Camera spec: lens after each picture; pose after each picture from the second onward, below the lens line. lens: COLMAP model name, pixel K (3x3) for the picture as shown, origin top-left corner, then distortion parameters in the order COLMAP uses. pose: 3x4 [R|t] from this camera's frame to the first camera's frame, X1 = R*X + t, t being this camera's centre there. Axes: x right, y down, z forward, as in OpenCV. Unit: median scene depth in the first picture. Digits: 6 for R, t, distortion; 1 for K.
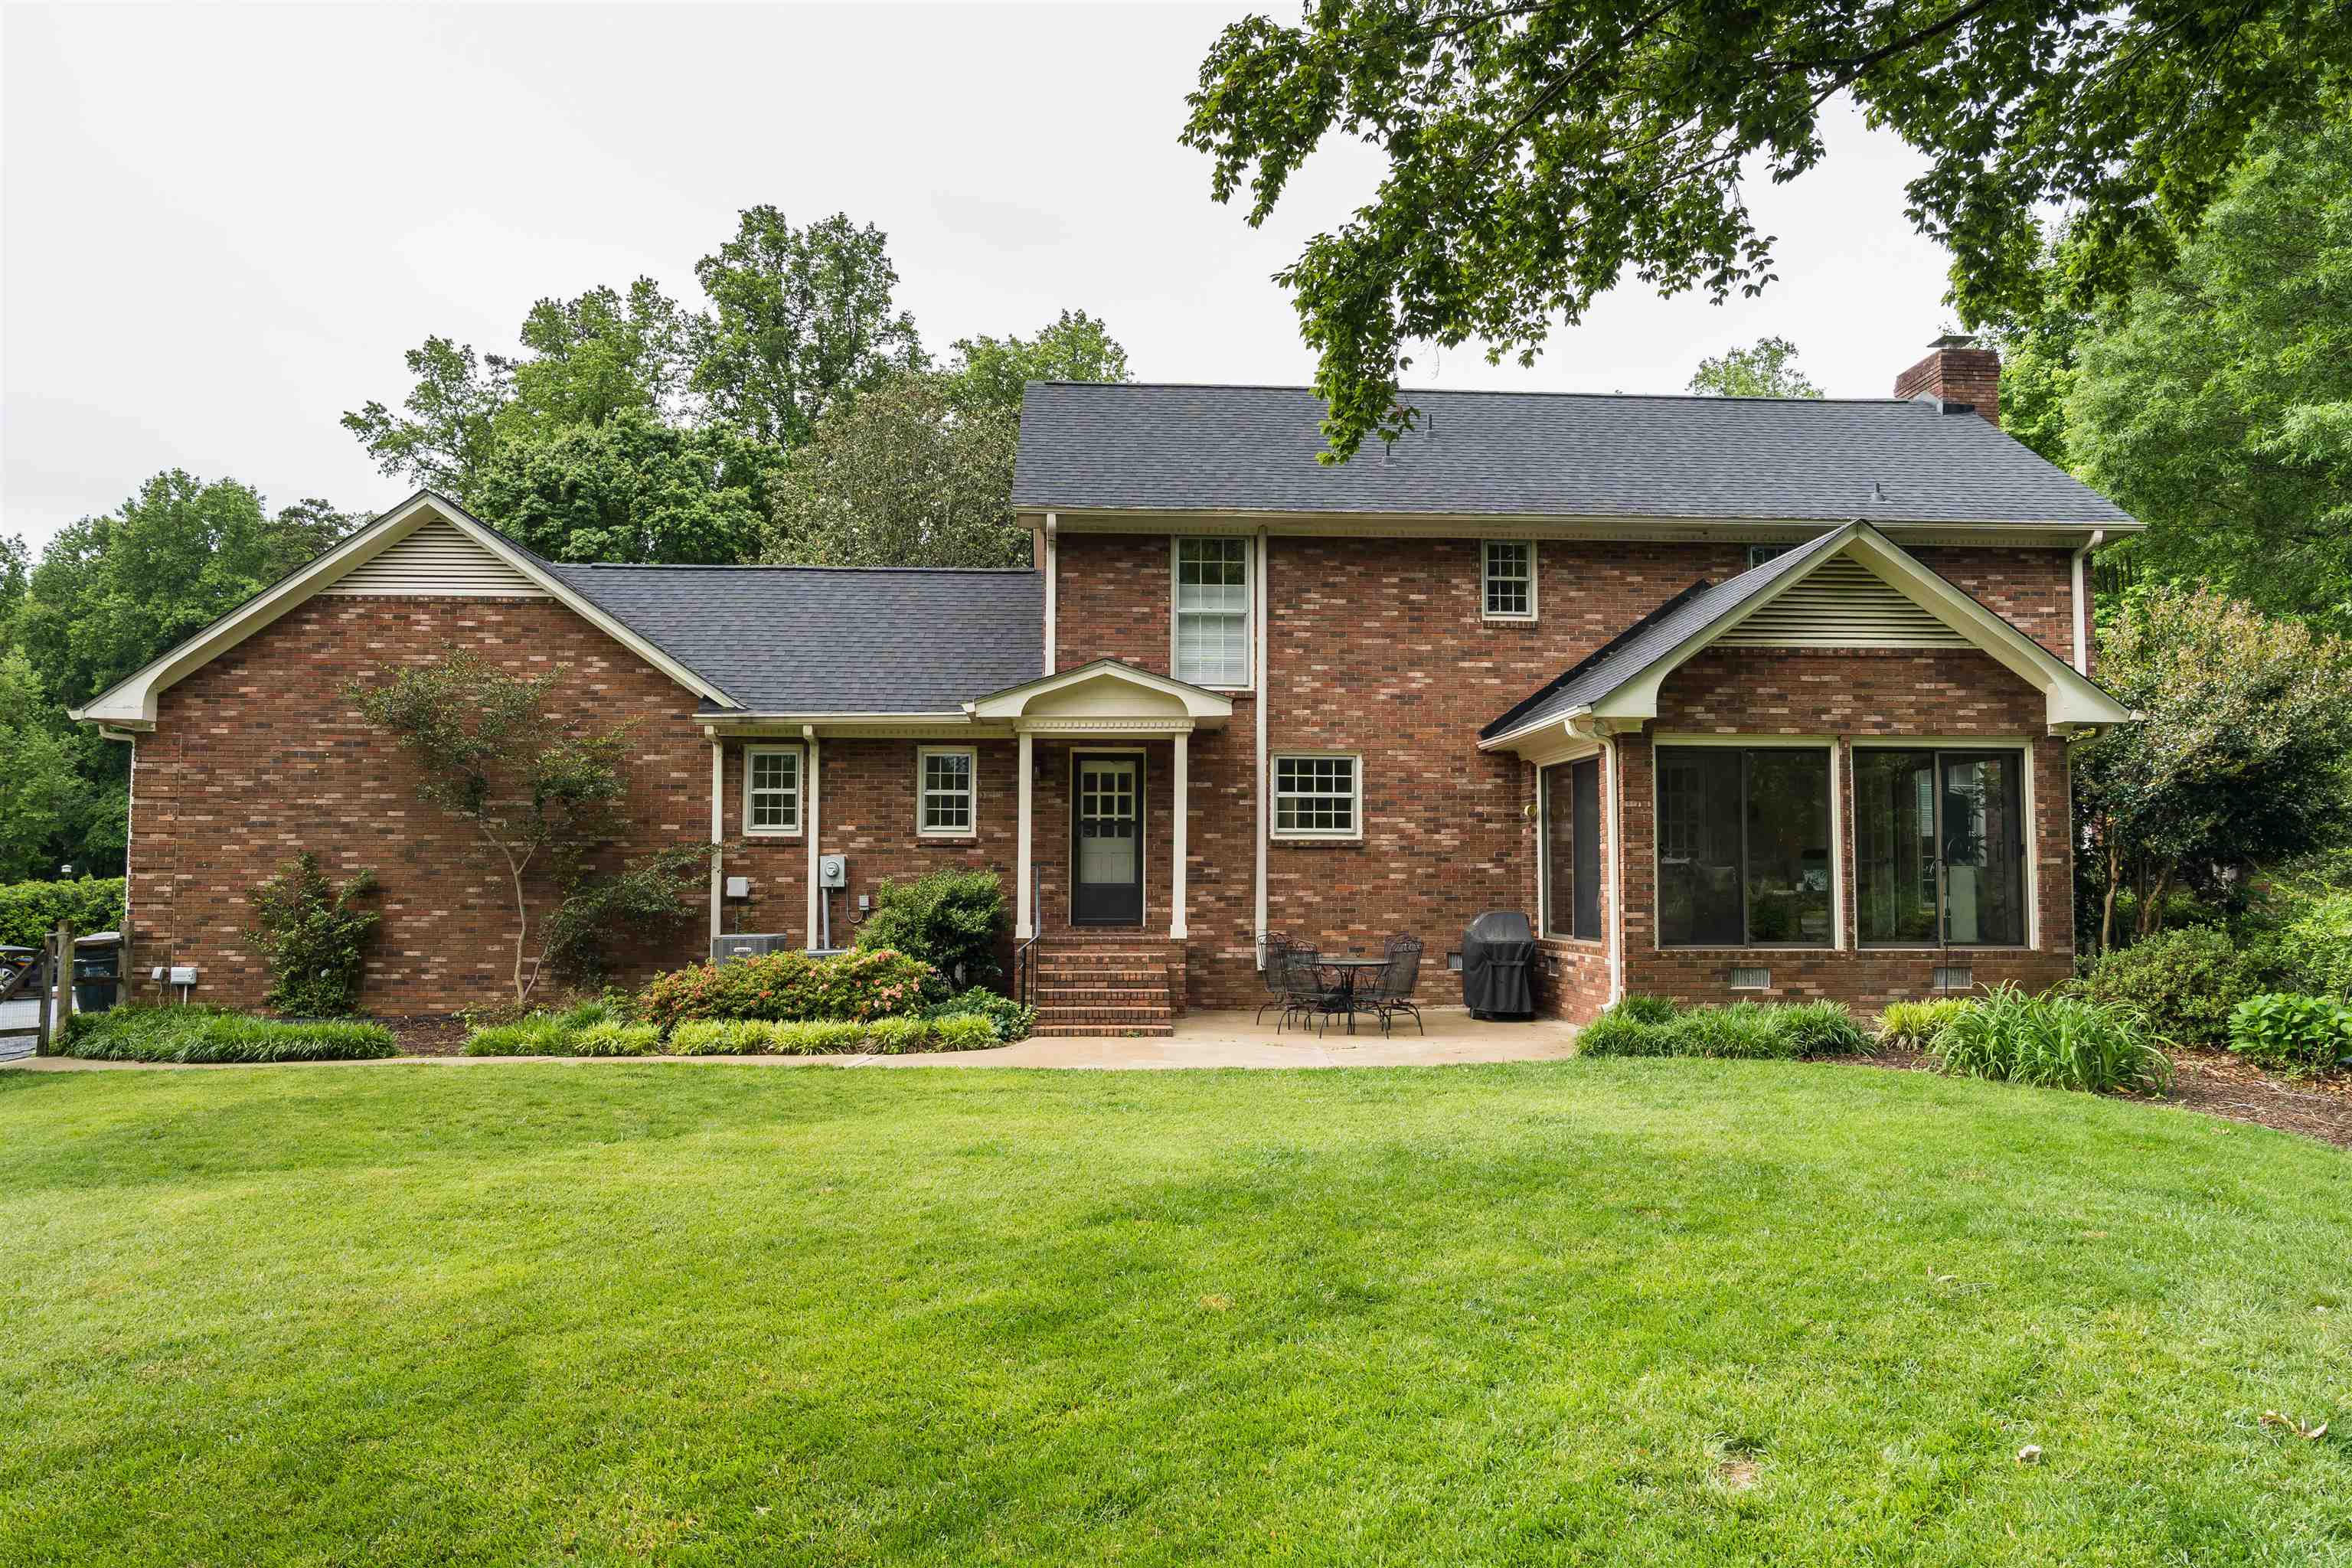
lens RADIAL K [[1612.4, 0, 1175.5], [0, 1612.4, 788.3], [0, 0, 1]] dist [-0.025300, 0.002231]
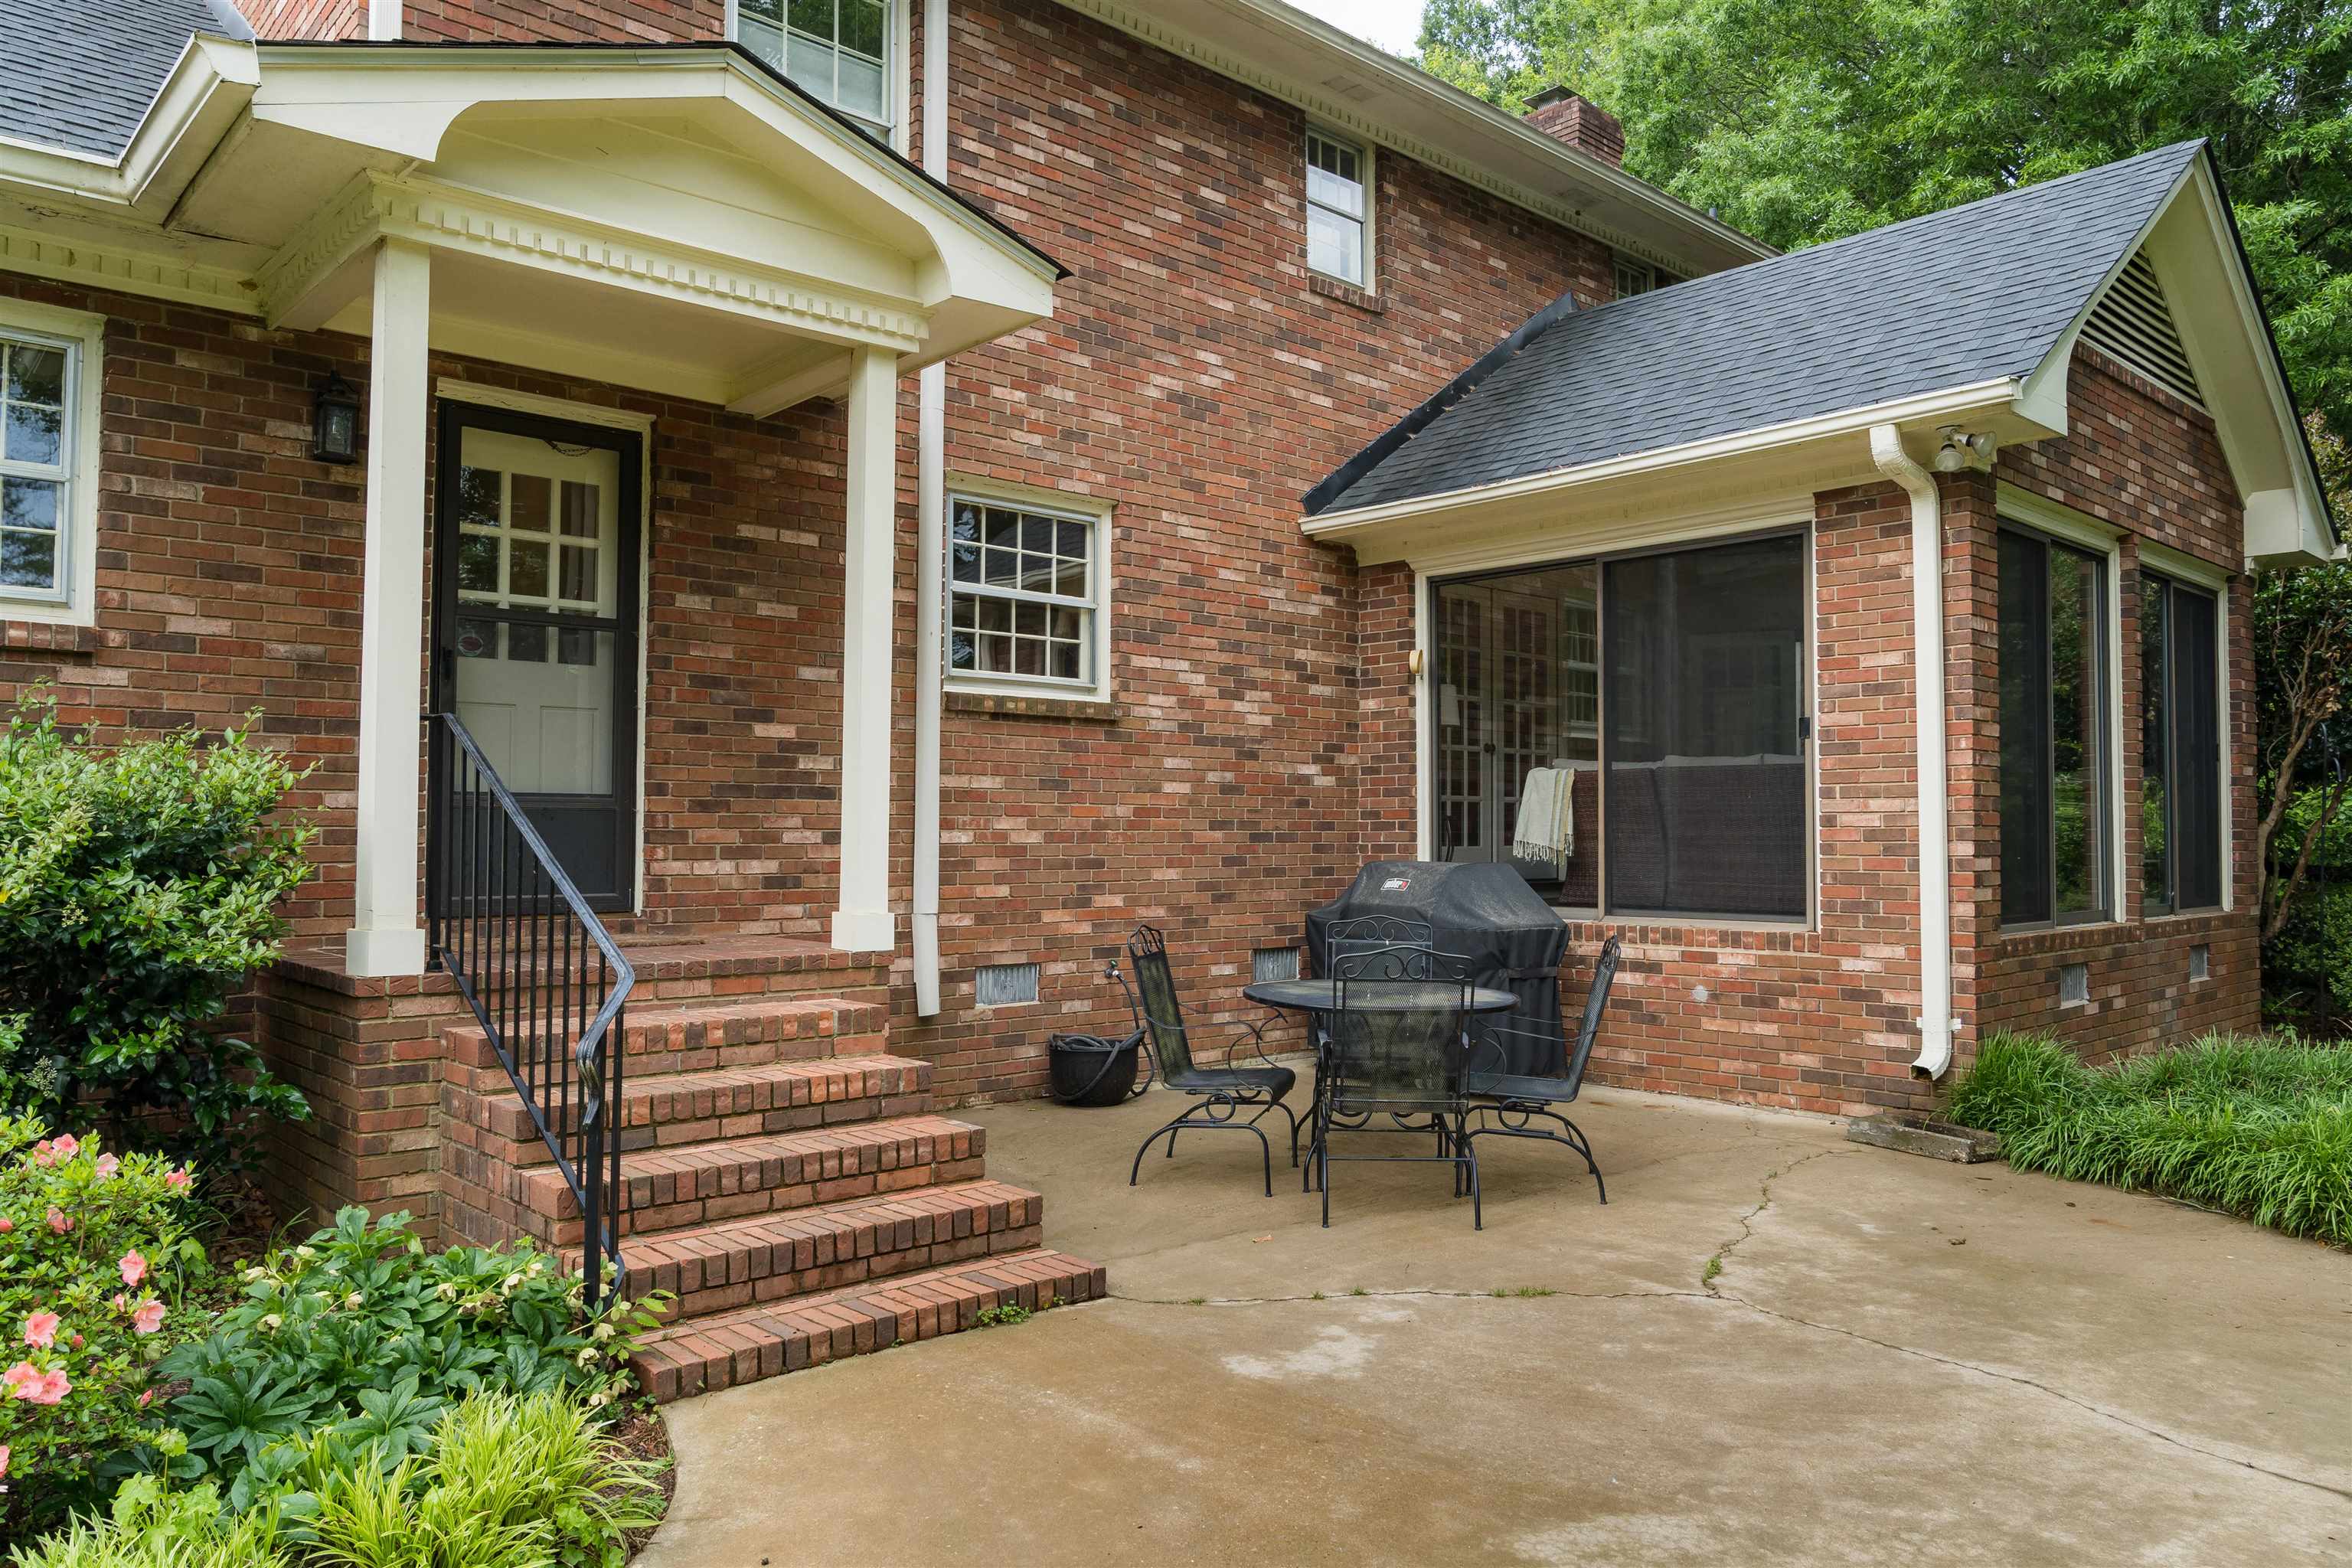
lens RADIAL K [[1612.4, 0, 1176.4], [0, 1612.4, 772.5], [0, 0, 1]] dist [-0.025300, 0.002231]
pose [[0.771976, 0.023002, 0.635235, -0.152767], [-0.037173, 0.999268, 0.008992, 0.046042], [-0.634564, -0.030555, 0.772266, 0.644242]]
